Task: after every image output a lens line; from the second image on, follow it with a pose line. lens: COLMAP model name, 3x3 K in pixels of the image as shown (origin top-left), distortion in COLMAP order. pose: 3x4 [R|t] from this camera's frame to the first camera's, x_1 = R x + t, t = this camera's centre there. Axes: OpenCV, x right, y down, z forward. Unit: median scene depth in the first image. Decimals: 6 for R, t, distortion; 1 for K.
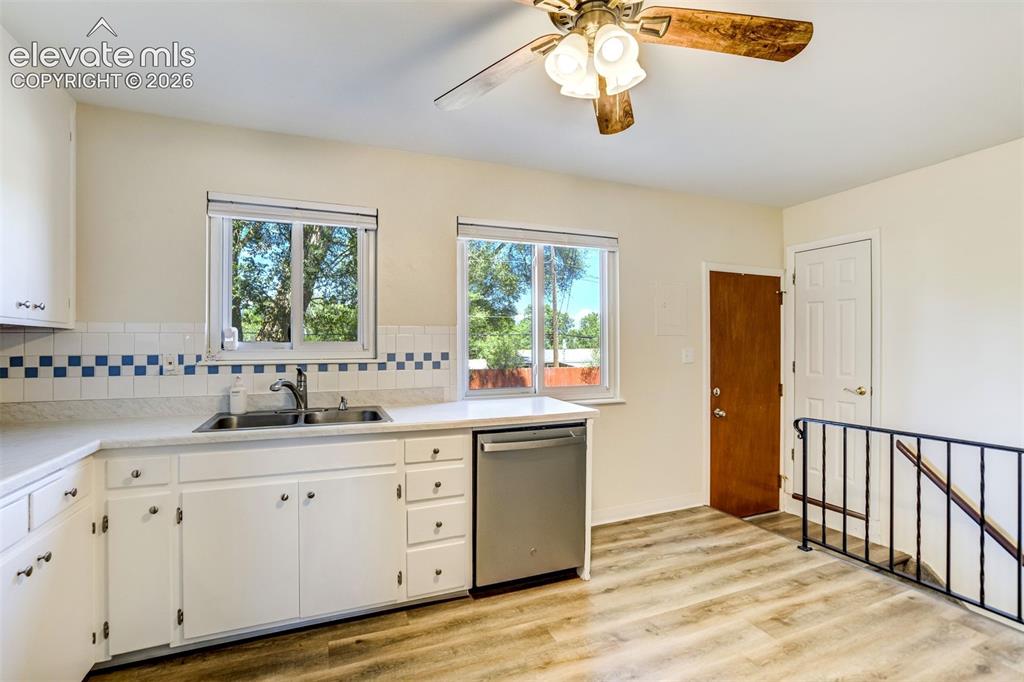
lens RADIAL K [[475.4, 0, 512.0], [0, 475.4, 341.0], [0, 0, 1]] dist [-0.011733, 0.000704]
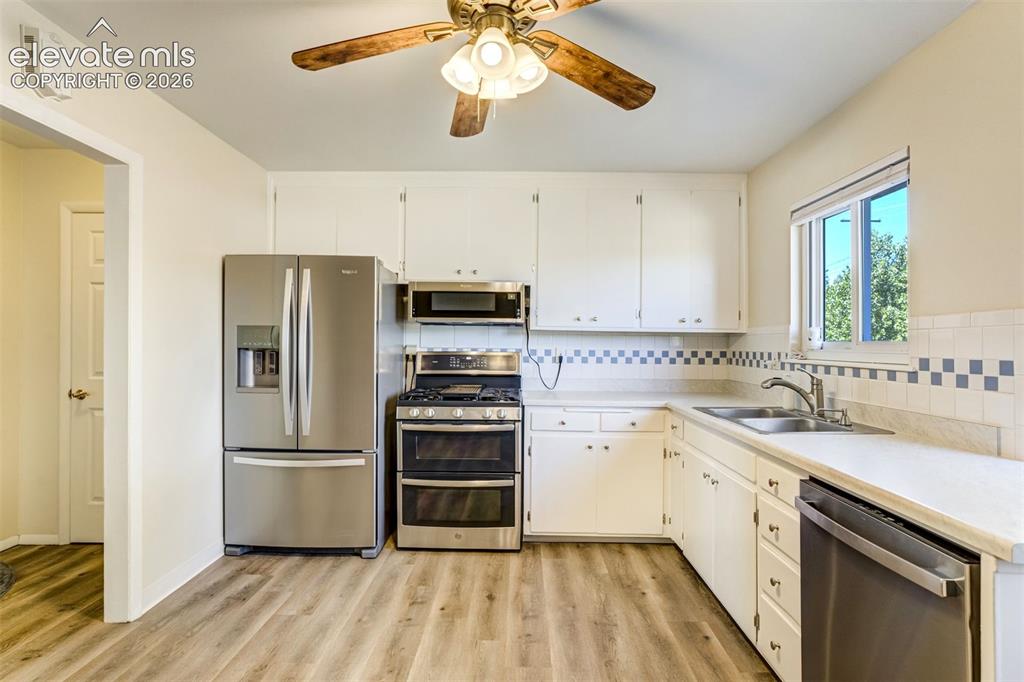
lens RADIAL K [[507.1, 0, 522.6], [0, 507.1, 340.6], [0, 0, 1]] dist [-0.022882, 0.031309]
pose [[-0.384422, -0.006067, -0.923138, 0.648339], [0.003096, 0.999964, -0.007861, 0.006104], [0.923152, -0.005880, -0.384389, 0.826289]]
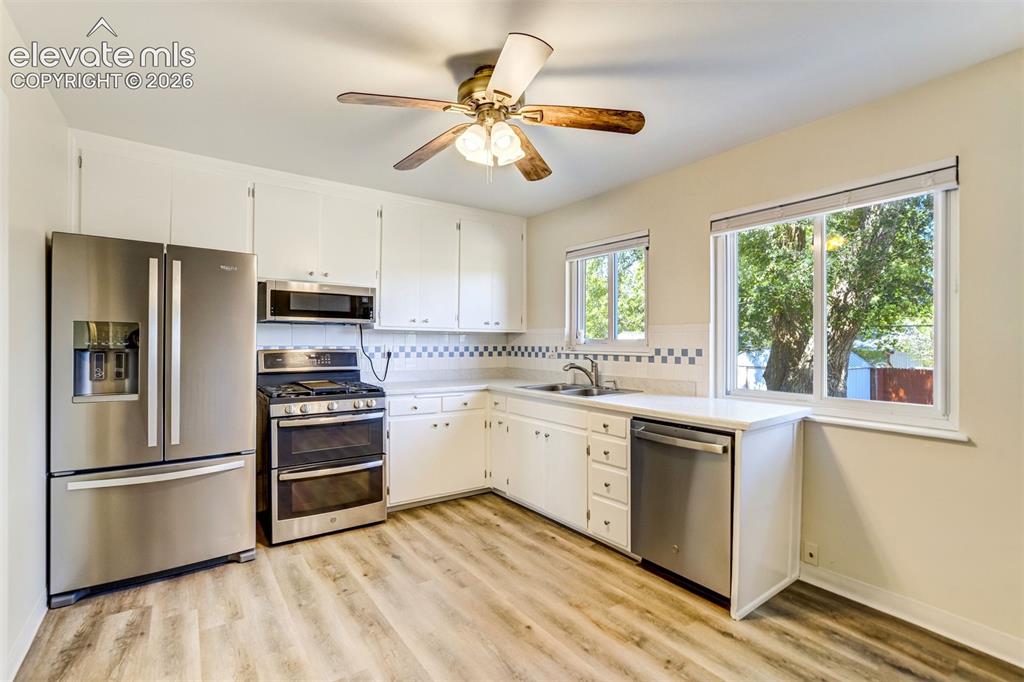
lens RADIAL K [[484.2, 0, 512.6], [0, 484.2, 337.6], [0, 0, 1]] dist [-0.001217, 0.032713]
pose [[0.232396, -0.003907, -0.972613, 0.904410], [0.006793, 0.999974, -0.002394, -0.001272], [0.972598, -0.006050, 0.232416, 0.403947]]
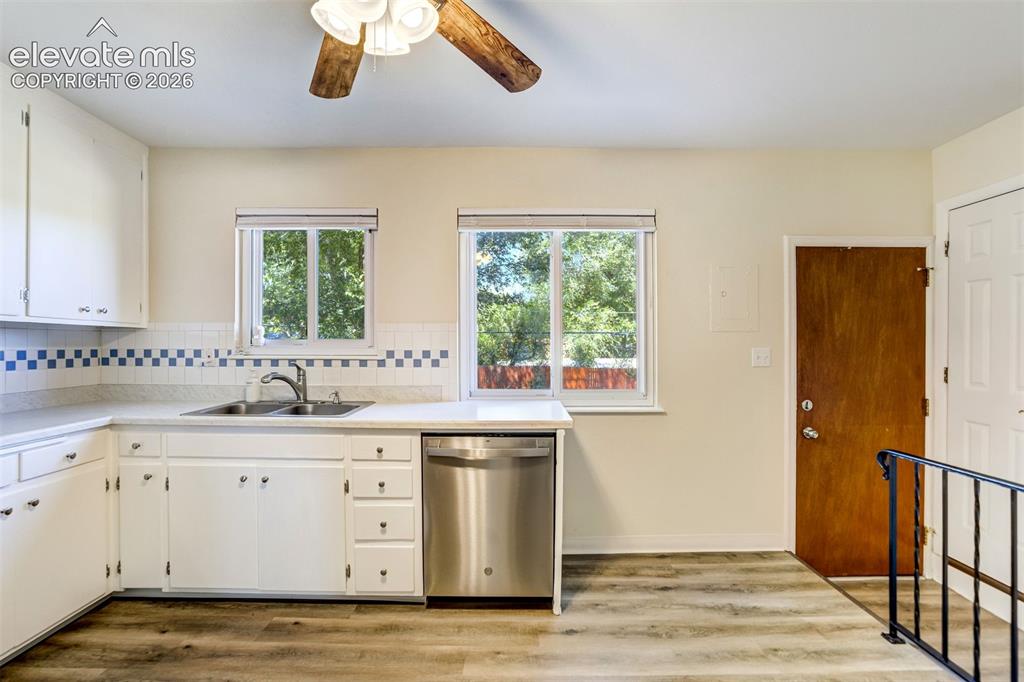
lens RADIAL K [[477.5, 0, 505.8], [0, 477.5, 342.8], [0, 0, 1]] dist [-0.037758, 0.017768]
pose [[0.922841, 0.003929, -0.385162, 0.397362], [-0.000579, 0.999961, 0.008815, 0.000908], [0.385181, -0.007912, 0.922807, 0.169976]]
